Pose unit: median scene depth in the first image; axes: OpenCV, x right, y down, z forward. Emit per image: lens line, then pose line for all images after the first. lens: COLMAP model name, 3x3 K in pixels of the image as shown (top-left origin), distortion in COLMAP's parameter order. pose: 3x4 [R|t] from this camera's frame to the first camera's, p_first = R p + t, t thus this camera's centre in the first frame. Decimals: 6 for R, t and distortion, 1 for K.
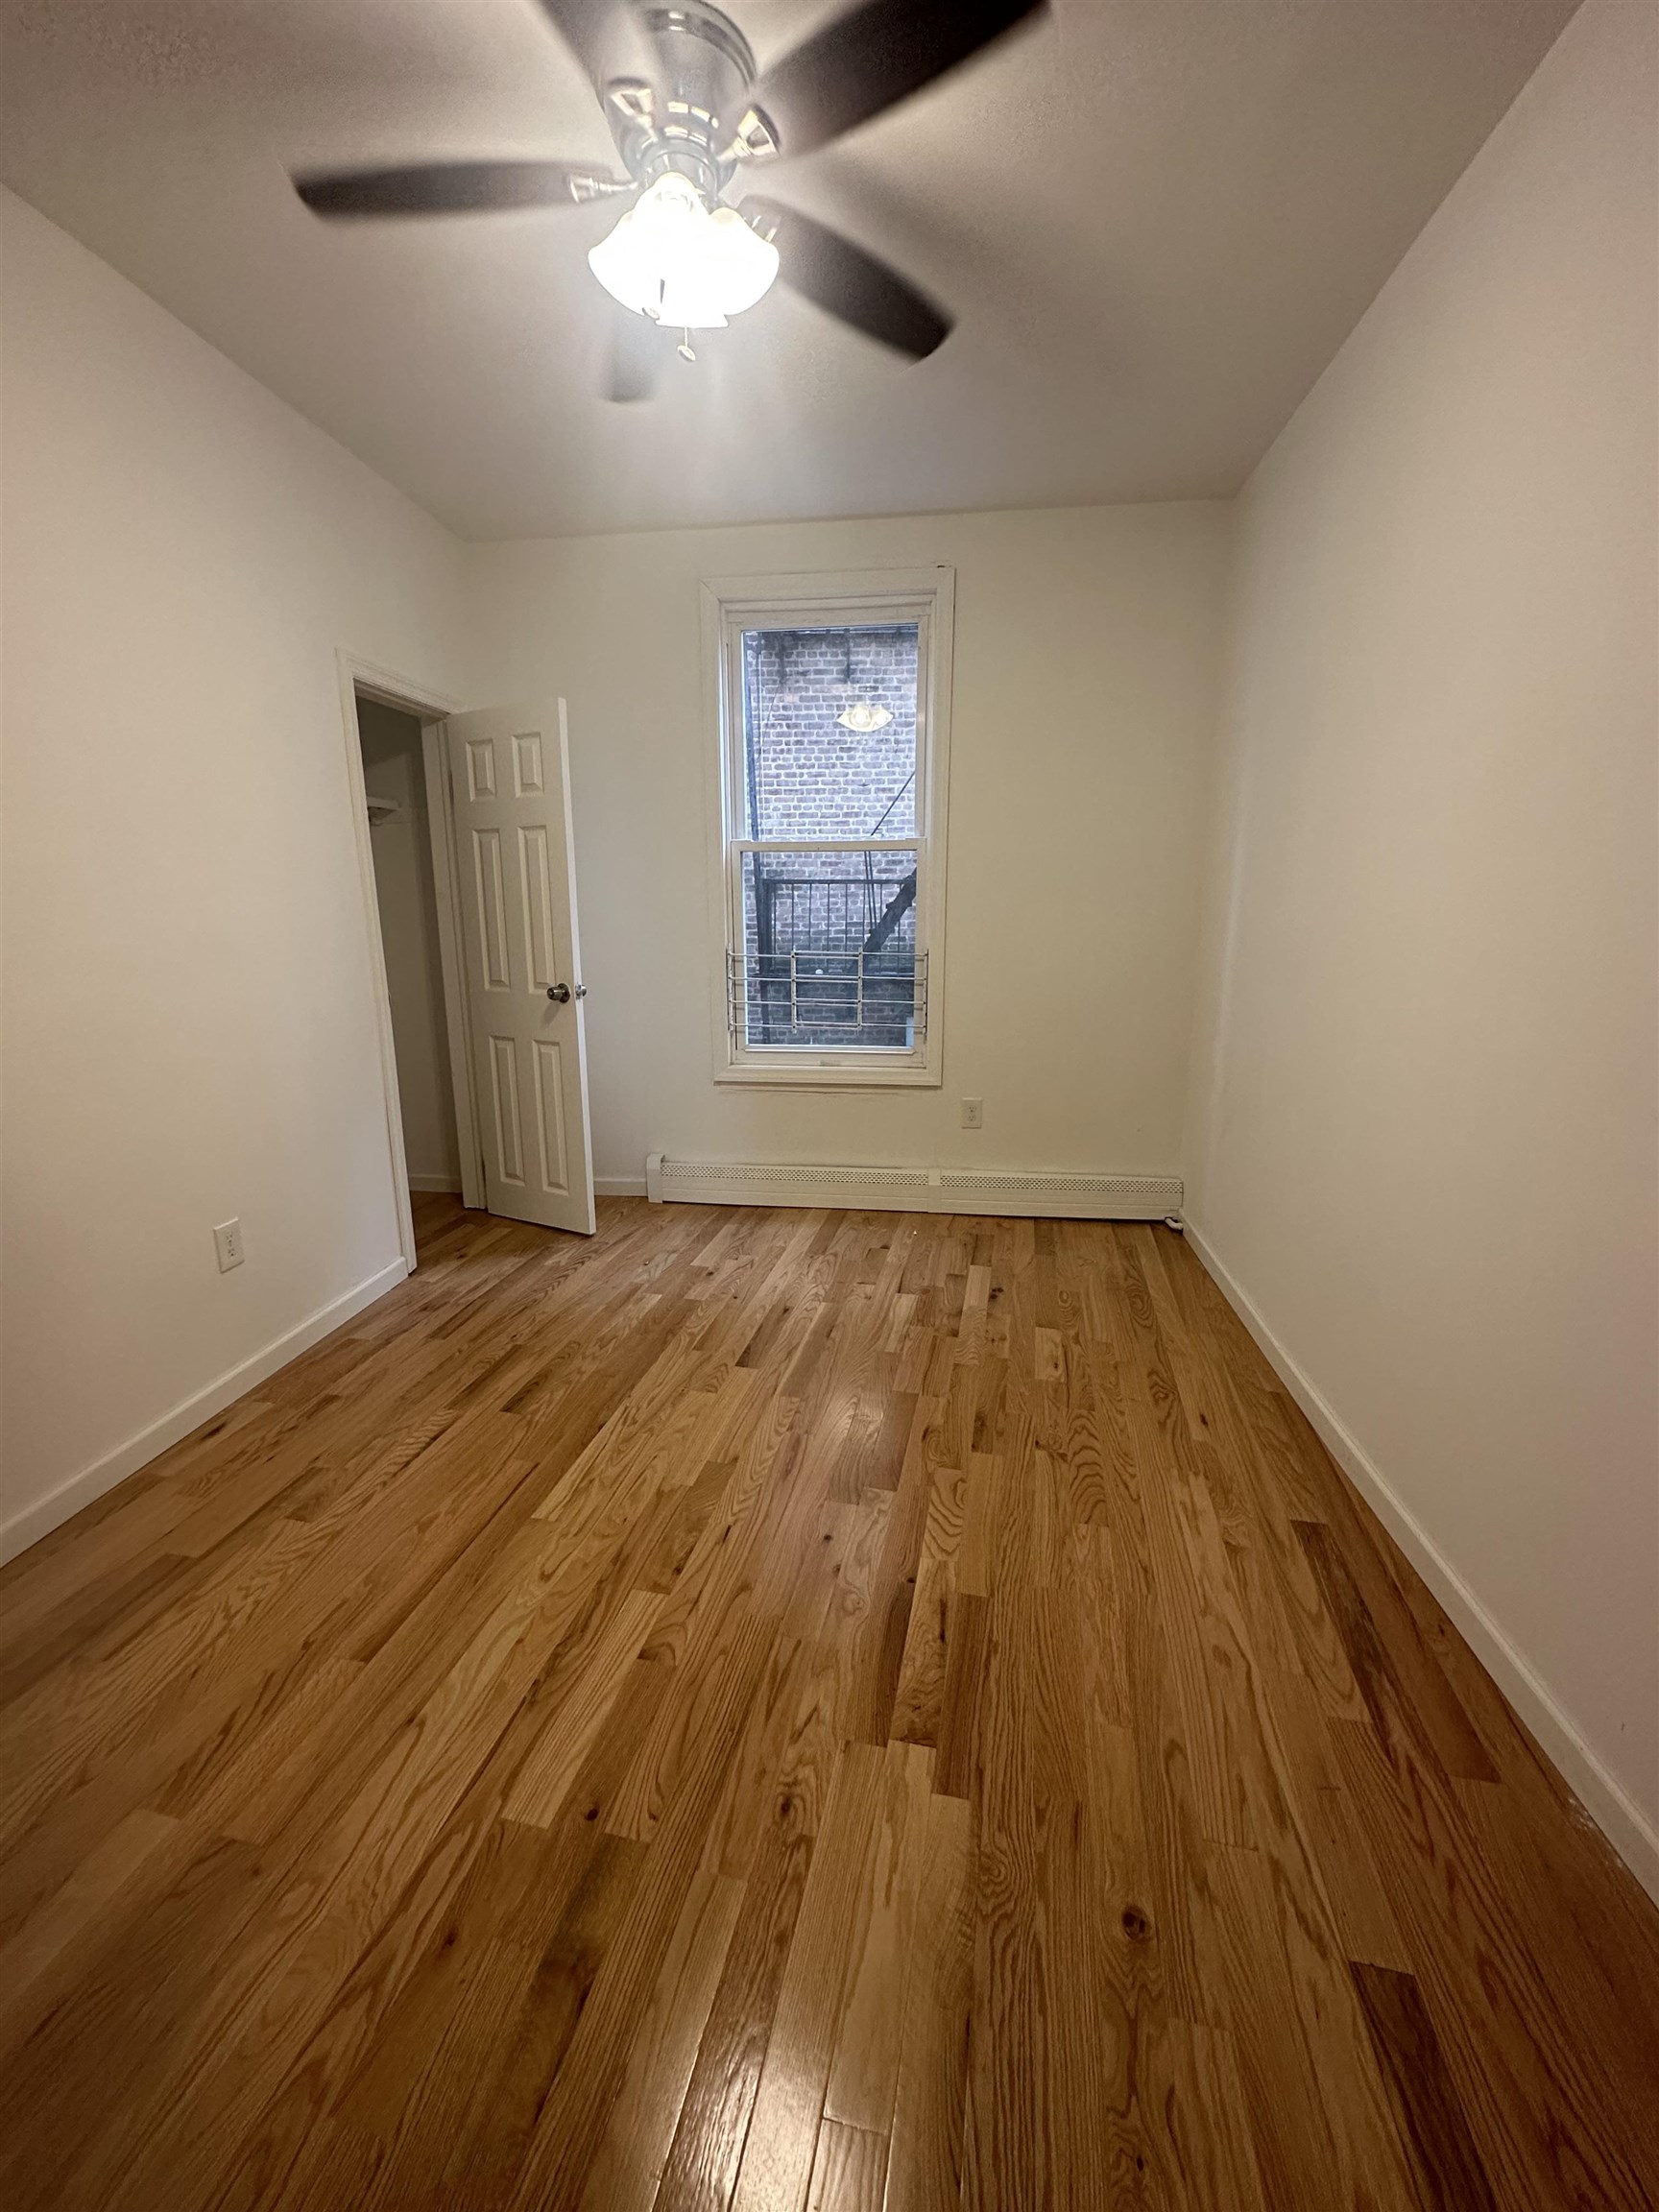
lens RADIAL K [[883.6, 0, 829.5], [0, 883.6, 1106.0], [0, 0, 1]] dist [0.000279, 0.000274]
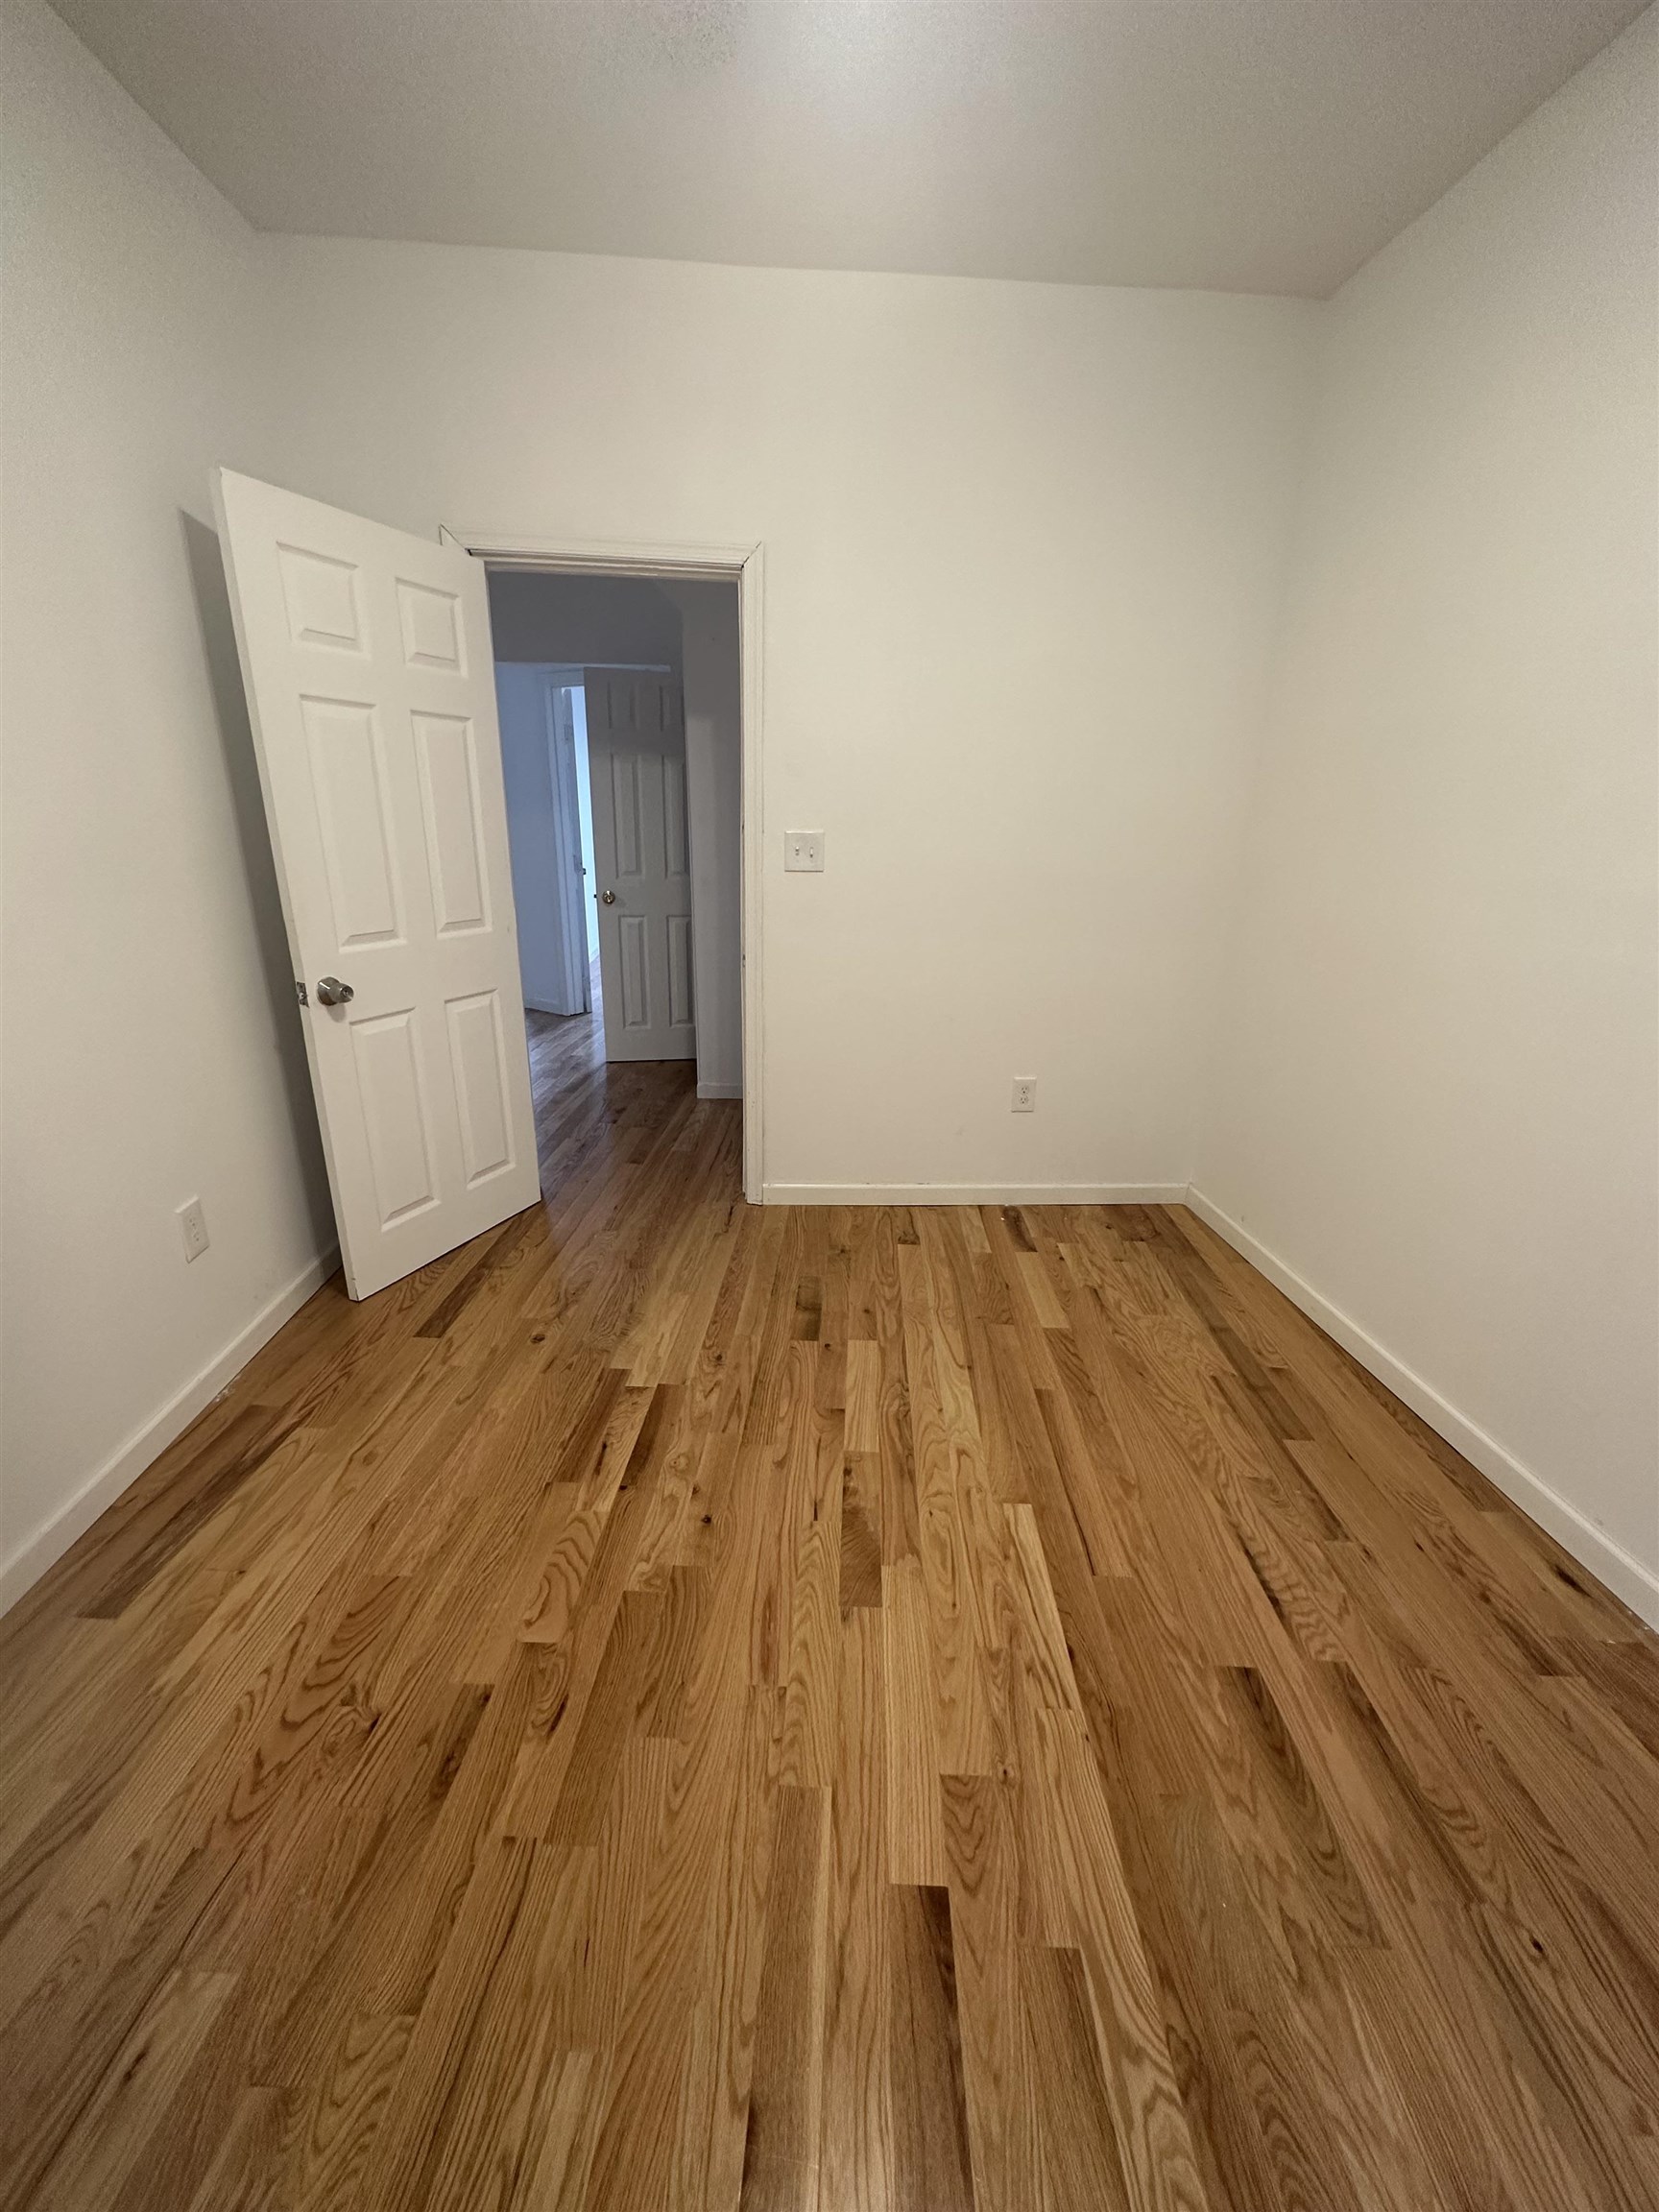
lens RADIAL K [[883.6, 0, 829.5], [0, 883.6, 1106.0], [0, 0, 1]] dist [0.000279, 0.000274]
pose [[-0.982977, 0.042277, -0.178800, 0.019082], [-0.054655, 0.861826, 0.504250, -0.360946], [0.175412, 0.505439, -0.844845, 1.568236]]
